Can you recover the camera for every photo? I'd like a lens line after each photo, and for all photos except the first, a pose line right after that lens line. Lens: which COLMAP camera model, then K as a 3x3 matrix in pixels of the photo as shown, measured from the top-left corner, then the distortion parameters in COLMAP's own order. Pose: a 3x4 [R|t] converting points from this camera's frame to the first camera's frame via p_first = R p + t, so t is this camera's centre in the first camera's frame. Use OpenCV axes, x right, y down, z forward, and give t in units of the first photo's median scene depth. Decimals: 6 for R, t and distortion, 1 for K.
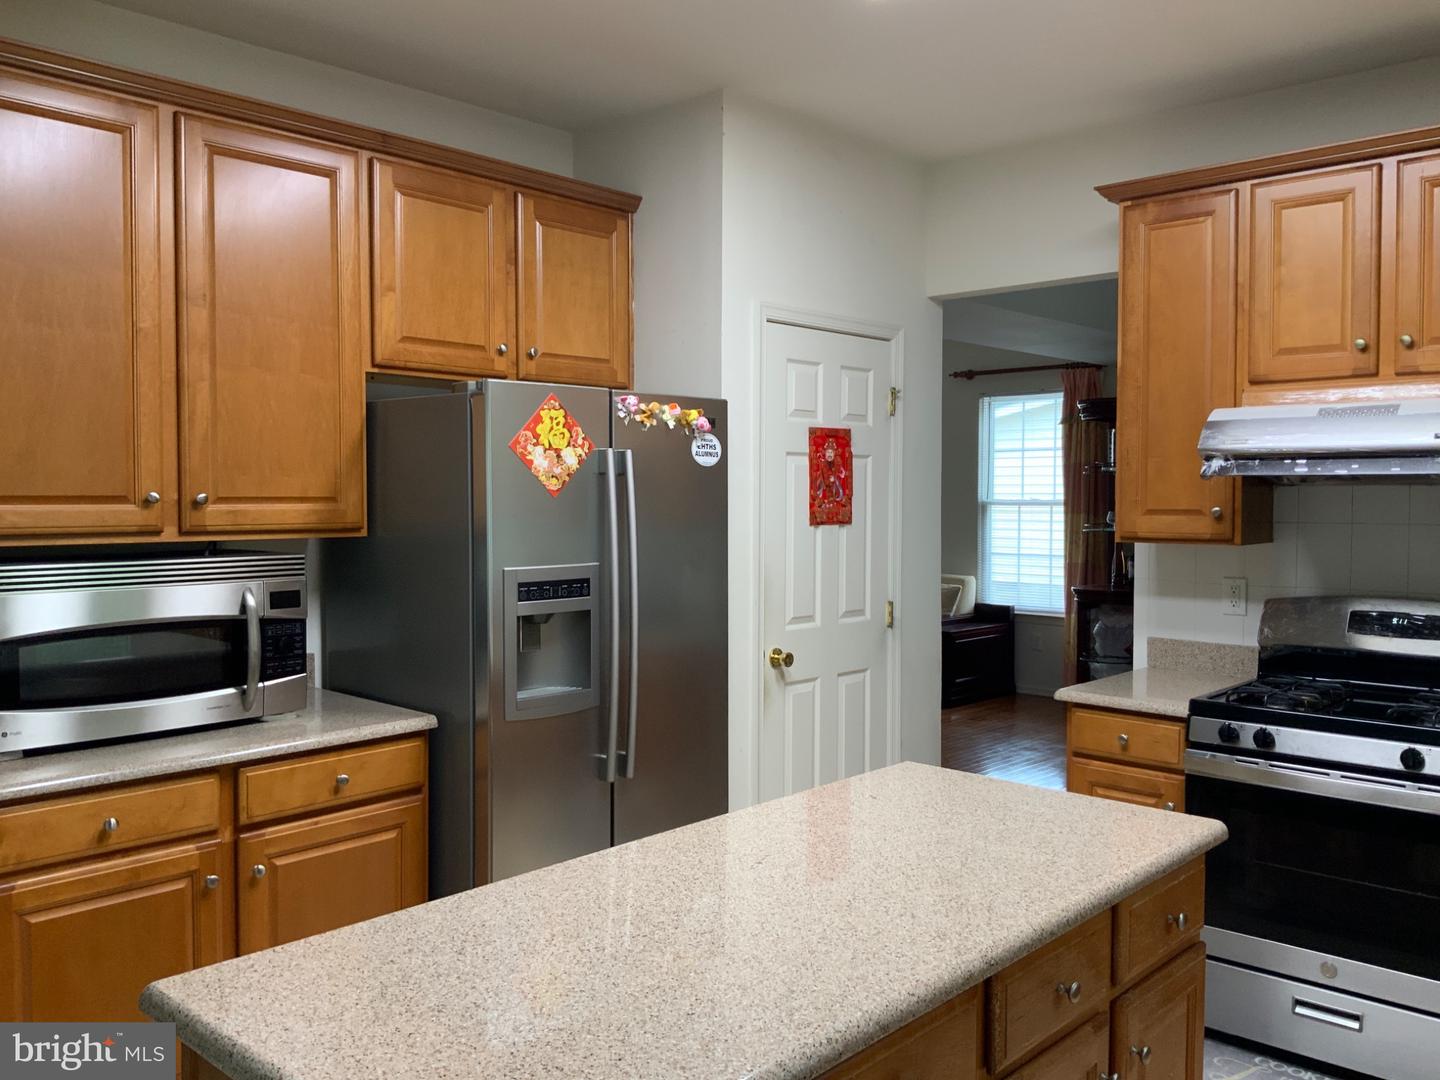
lens RADIAL K [[1201.0, 0, 712.6], [0, 1201.0, 534.9], [0, 0, 1]] dist [0.105077, -0.194357]
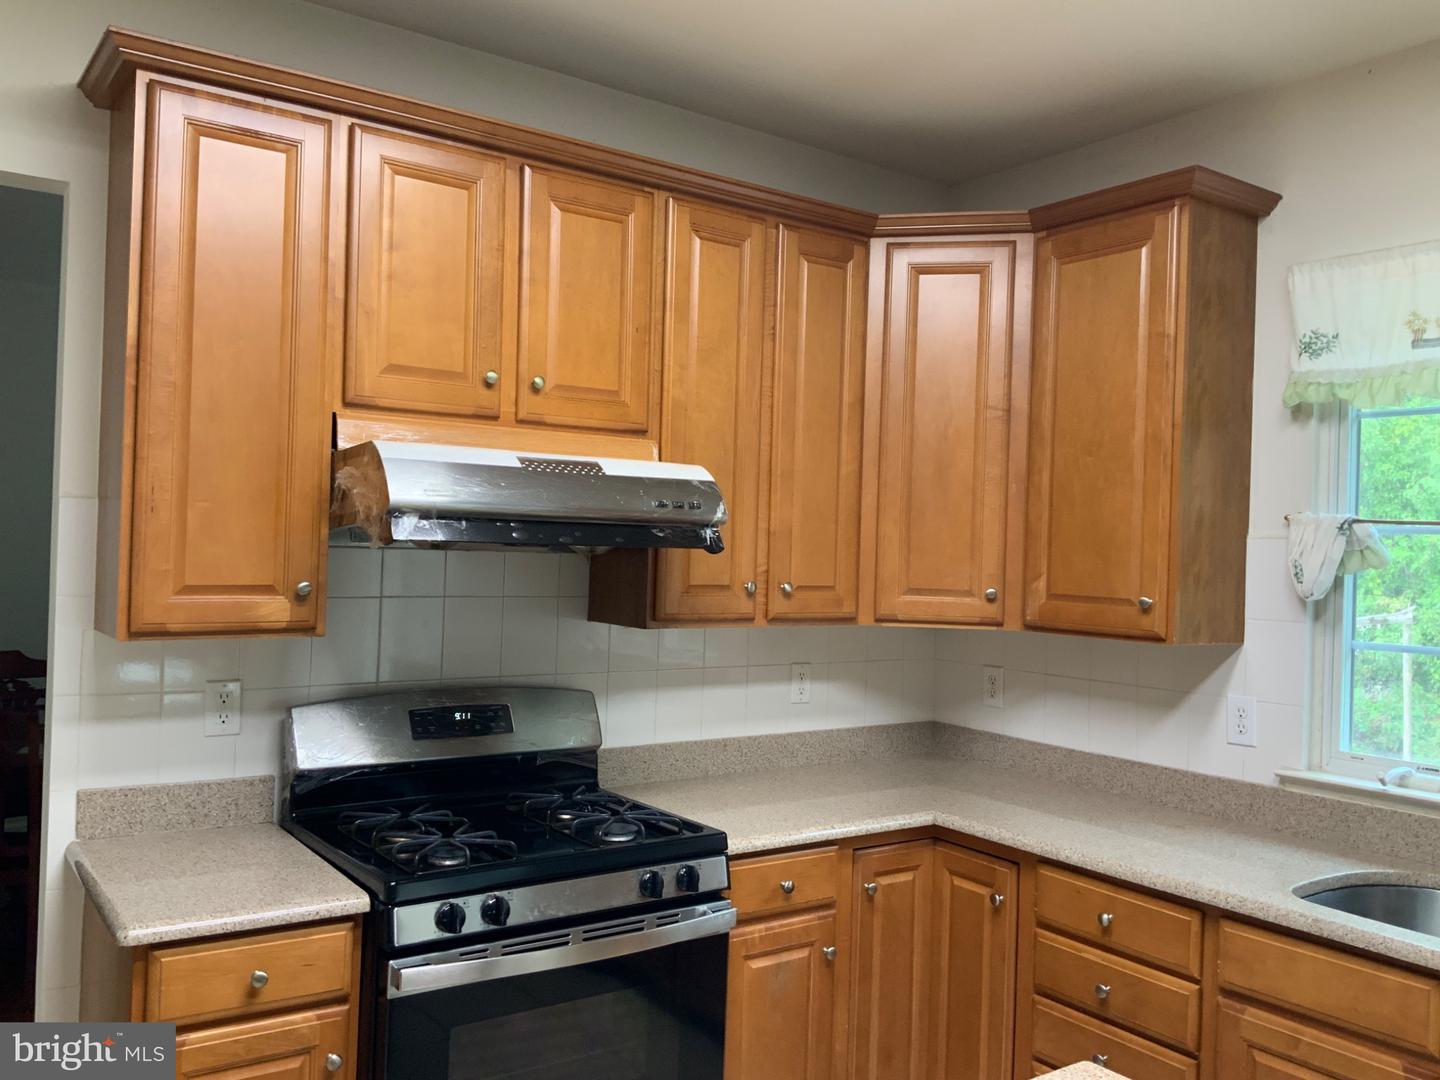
lens RADIAL K [[1187.6, 0, 720.0], [0, 1187.6, 540.0], [0, 0, 1]] dist [0.051820, -0.103077]
pose [[0.197582, 0.006374, 0.980266, -0.187065], [0.002256, 0.999973, -0.006956, -0.040905], [-0.980284, 0.003585, 0.197563, 0.645495]]
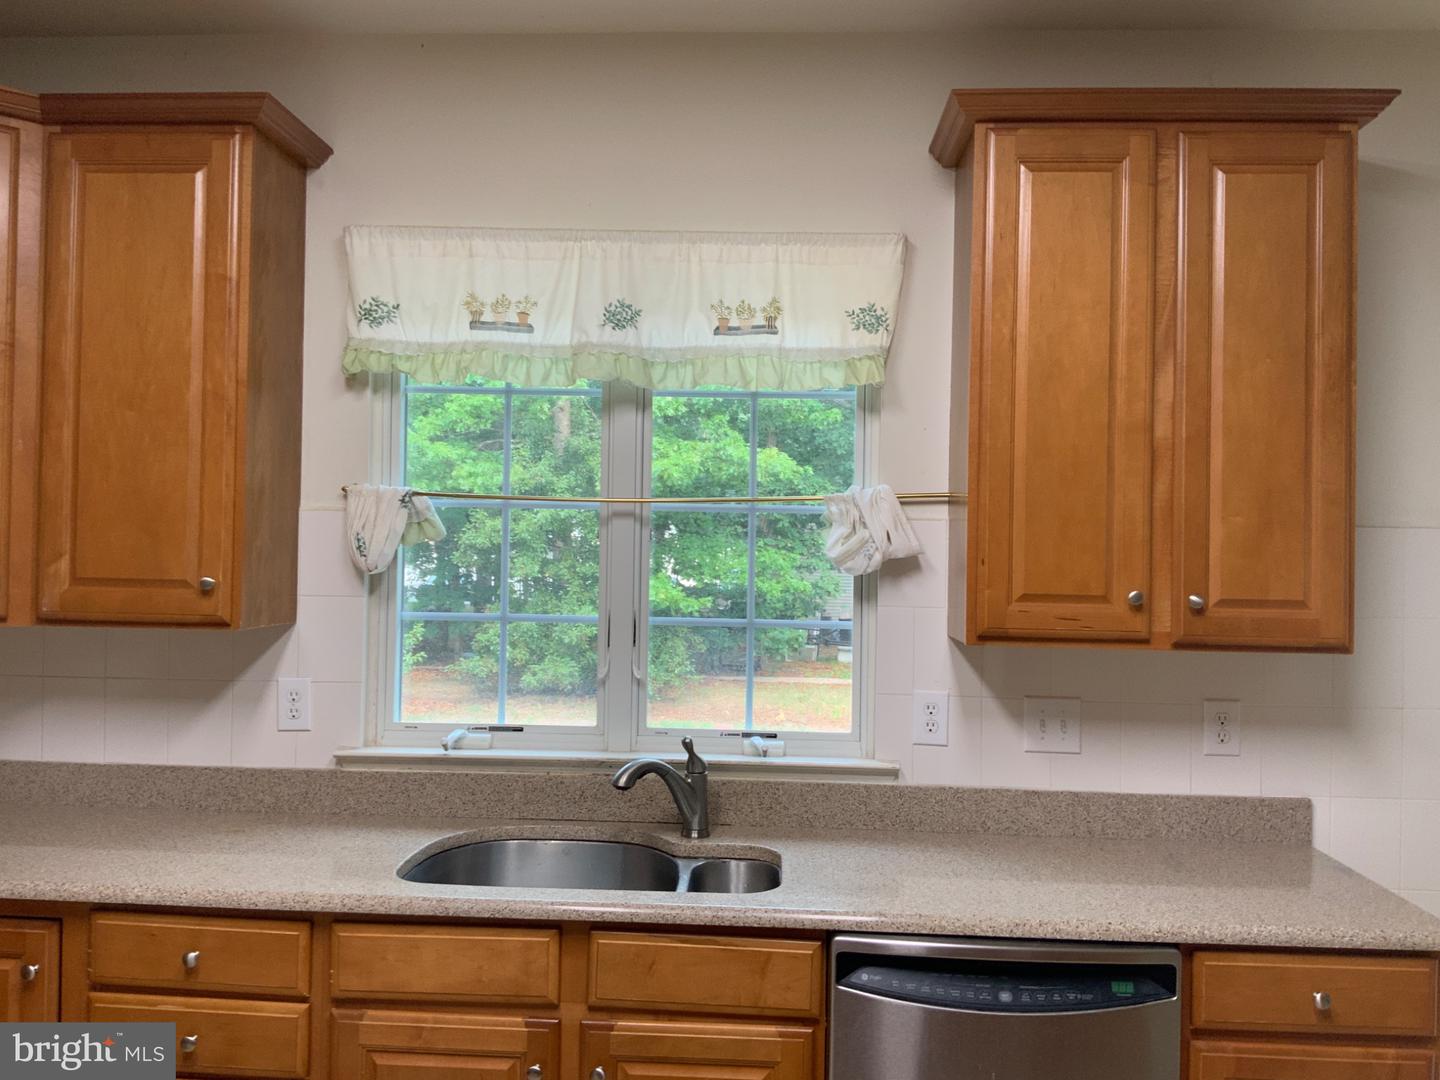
lens RADIAL K [[1187.6, 0, 720.0], [0, 1187.6, 540.0], [0, 0, 1]] dist [0.051820, -0.103077]
pose [[-0.645921, -0.012136, 0.763308, -0.071212], [0.003077, 0.999824, 0.018501, -0.041136], [-0.763398, 0.014299, -0.645770, 0.744924]]
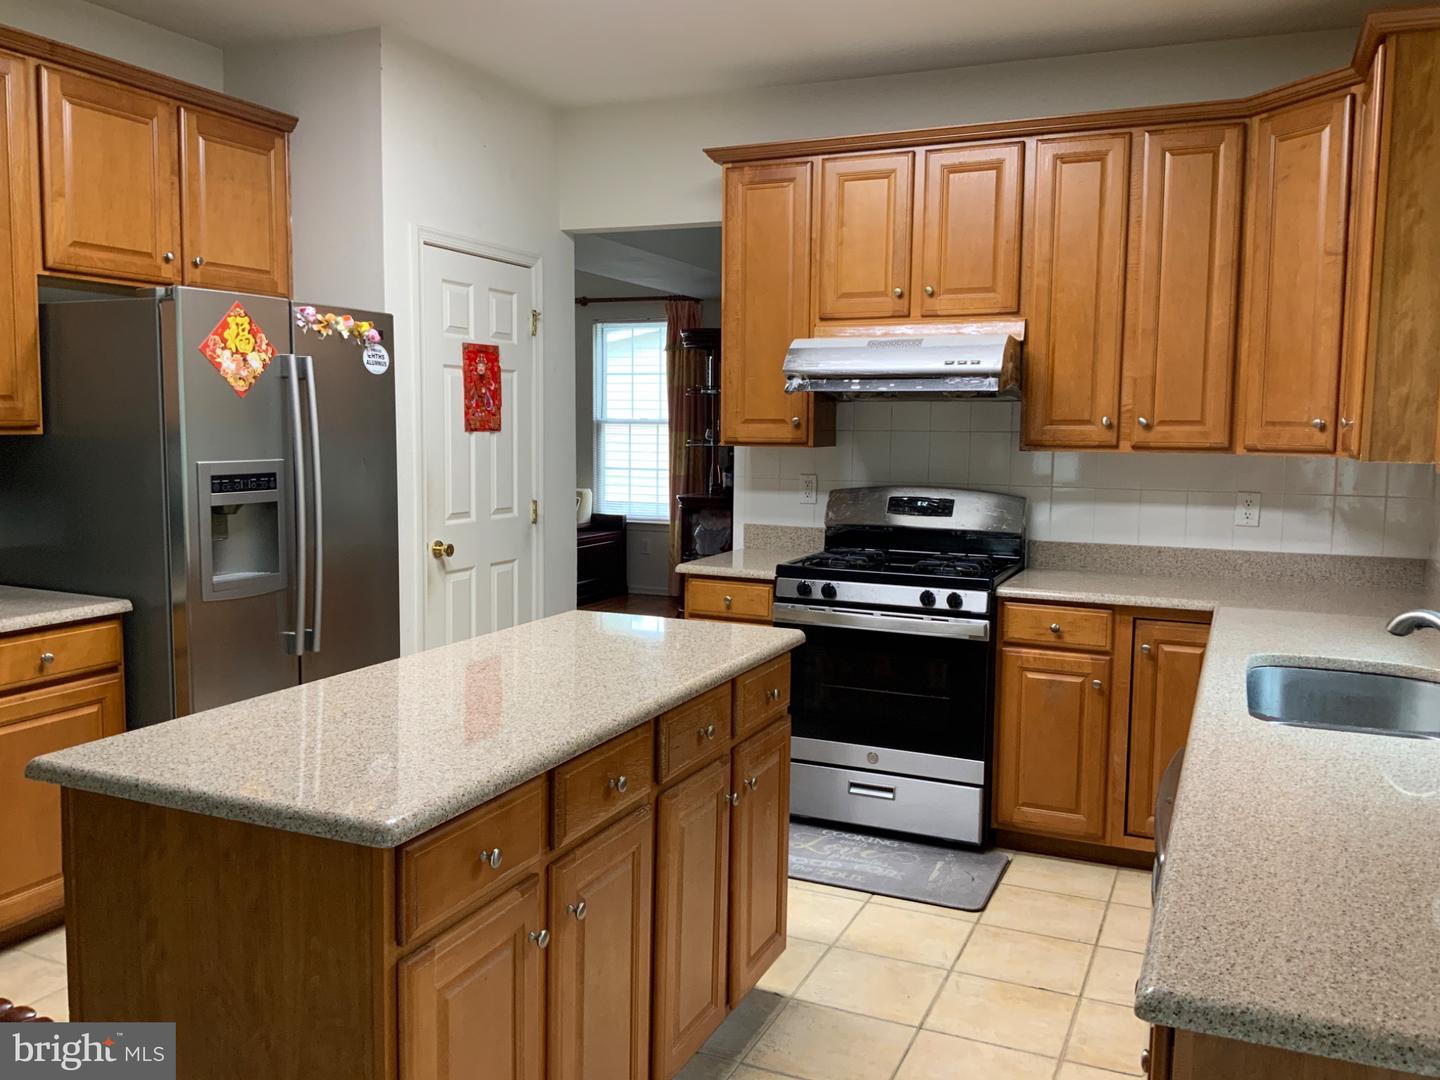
lens RADIAL K [[1185.7, 0, 721.5], [0, 1185.7, 538.4], [0, 0, 1]] dist [0.107904, -0.223645]
pose [[0.944330, -0.023249, 0.328177, -0.071202], [0.001395, 0.997774, 0.066671, 0.021186], [-0.328996, -0.062501, 0.942261, -0.156225]]
